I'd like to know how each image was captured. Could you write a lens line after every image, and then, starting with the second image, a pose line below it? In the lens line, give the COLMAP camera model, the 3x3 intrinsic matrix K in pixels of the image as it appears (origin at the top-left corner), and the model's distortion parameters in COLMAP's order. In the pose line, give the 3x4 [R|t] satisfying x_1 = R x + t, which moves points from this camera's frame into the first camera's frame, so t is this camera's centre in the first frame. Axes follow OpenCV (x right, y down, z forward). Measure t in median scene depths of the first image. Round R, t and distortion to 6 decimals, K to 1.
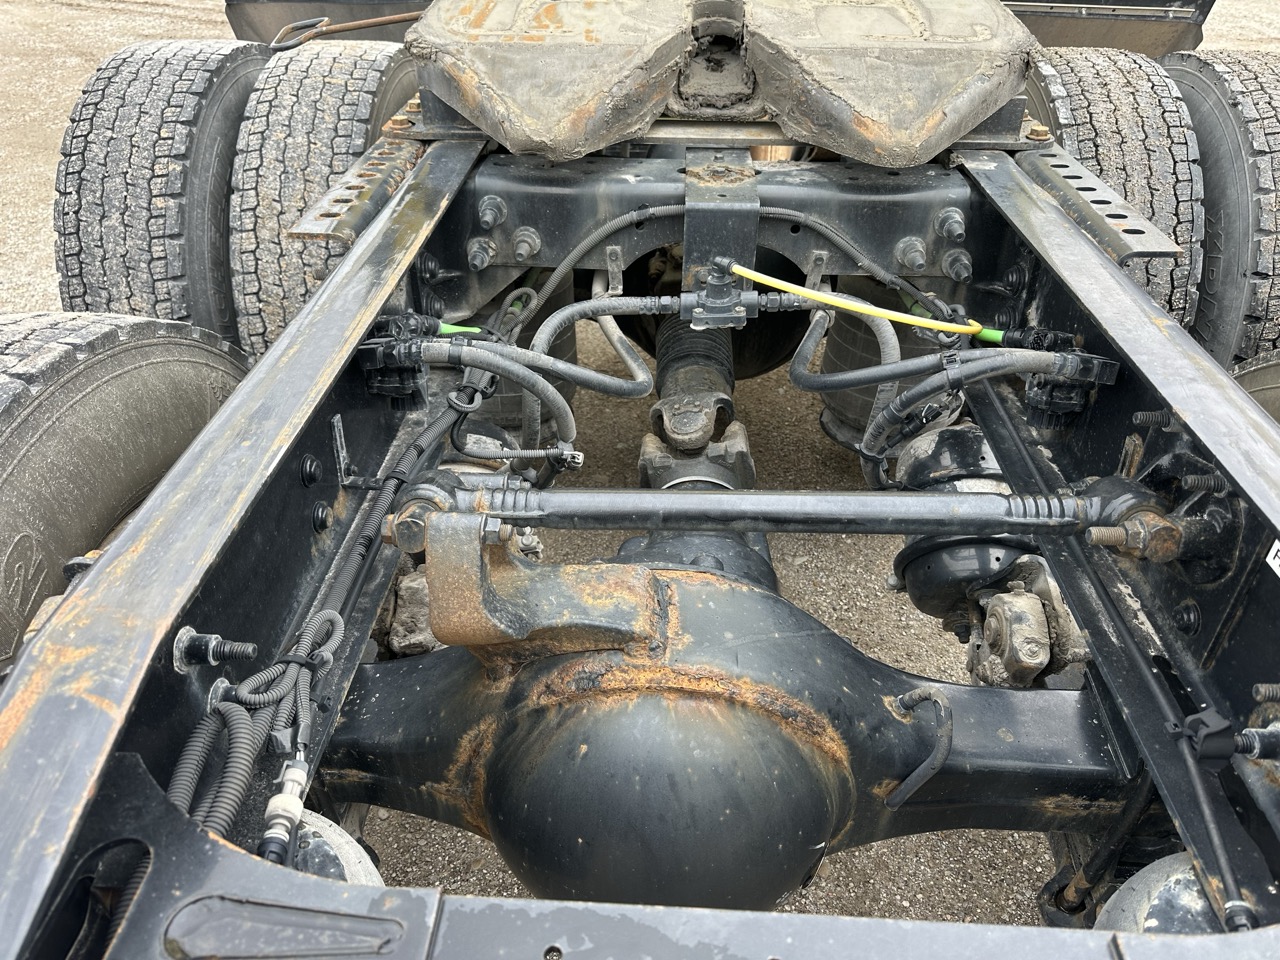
lens RADIAL K [[900.7, 0, 642.4], [0, 900.7, 491.9], [0, 0, 1]] dist [0.047863, -0.048738]
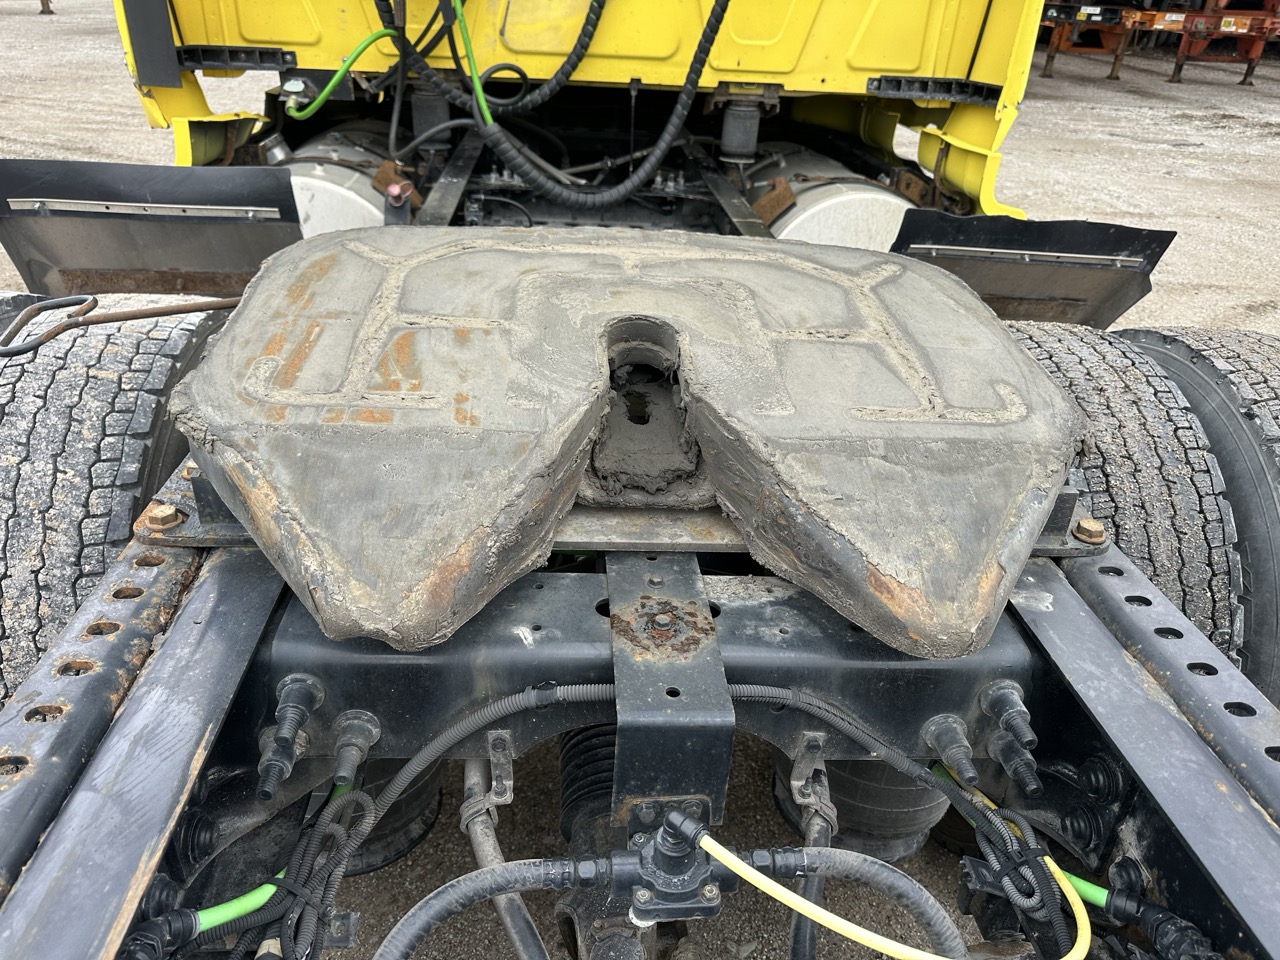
lens RADIAL K [[900.7, 0, 639.3], [0, 900.7, 507.1], [0, 0, 1]] dist [0.047863, -0.048738]
pose [[0.992102, -0.013009, 0.124760, -0.010897], [0.025642, 0.994637, -0.100196, -0.349634], [-0.122787, 0.102604, 0.987115, 0.326256]]
